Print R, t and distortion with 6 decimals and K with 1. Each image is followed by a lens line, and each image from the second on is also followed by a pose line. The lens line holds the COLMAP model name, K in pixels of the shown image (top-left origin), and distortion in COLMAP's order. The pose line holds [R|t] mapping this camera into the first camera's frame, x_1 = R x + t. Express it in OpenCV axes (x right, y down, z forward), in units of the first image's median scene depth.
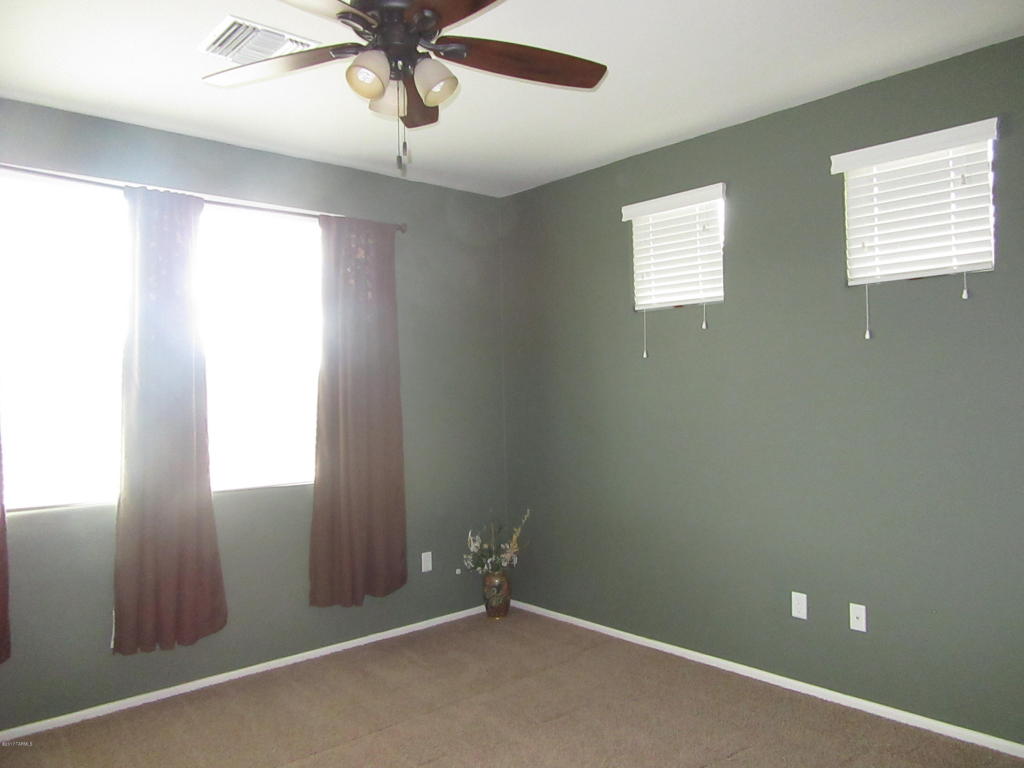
lens RADIAL K [[760.0, 0, 512.2], [0, 760.0, 386.4], [0, 0, 1]] dist [-0.002785, -0.003841]
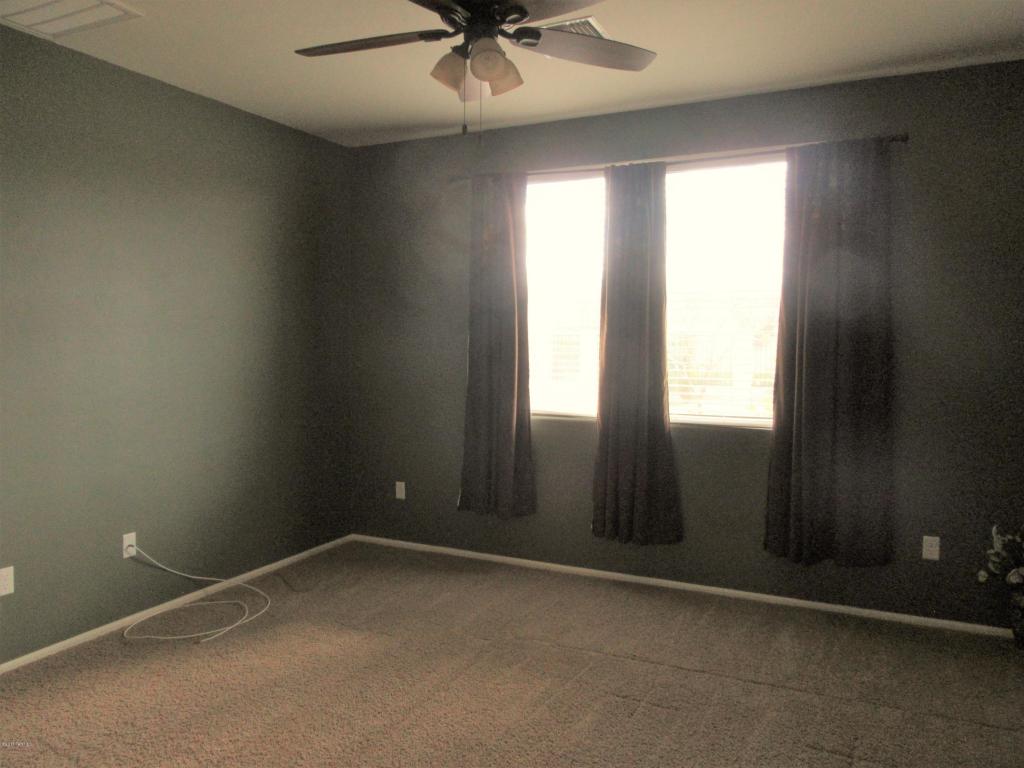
lens RADIAL K [[760.0, 0, 511.3], [0, 760.0, 382.0], [0, 0, 1]] dist [-0.002785, -0.003841]
pose [[0.379811, 0.078063, -0.921765, 0.538110], [-0.005024, 0.996592, 0.082330, -0.013623], [0.925051, -0.026639, 0.378909, 0.335409]]
